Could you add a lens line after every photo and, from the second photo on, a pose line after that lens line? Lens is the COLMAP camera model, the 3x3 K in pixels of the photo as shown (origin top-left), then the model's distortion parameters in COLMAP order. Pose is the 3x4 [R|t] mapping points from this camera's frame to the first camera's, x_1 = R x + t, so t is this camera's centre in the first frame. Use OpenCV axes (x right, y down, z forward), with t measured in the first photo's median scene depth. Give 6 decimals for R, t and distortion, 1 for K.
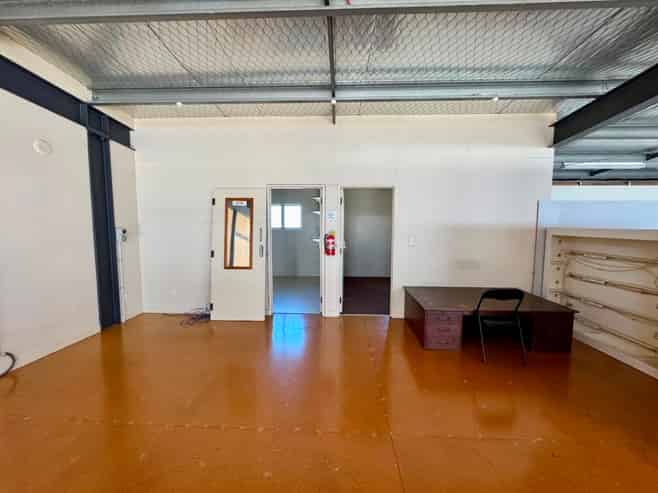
lens RADIAL K [[263.1, 0, 329.0], [0, 263.1, 246.5], [0, 0, 1]] dist [0.000323, 0.000129]
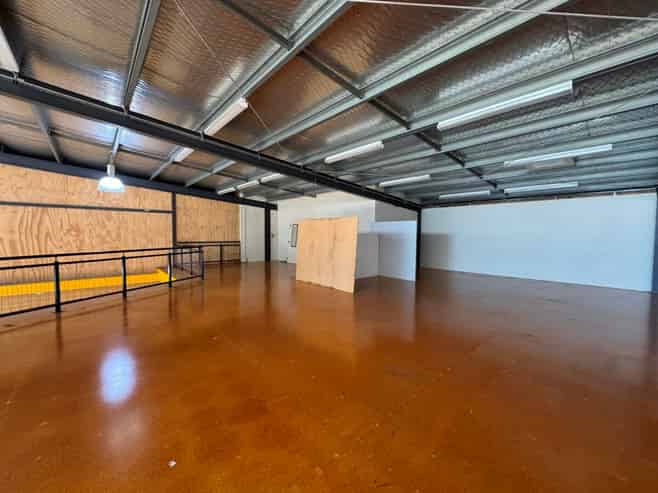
lens RADIAL K [[263.1, 0, 329.0], [0, 263.1, 246.5], [0, 0, 1]] dist [0.000323, 0.000129]
pose [[0.686524, 0.037470, -0.726141, 2.309772], [-0.078619, 0.996642, -0.022902, 0.127445], [0.722844, 0.072811, 0.687165, -0.870160]]
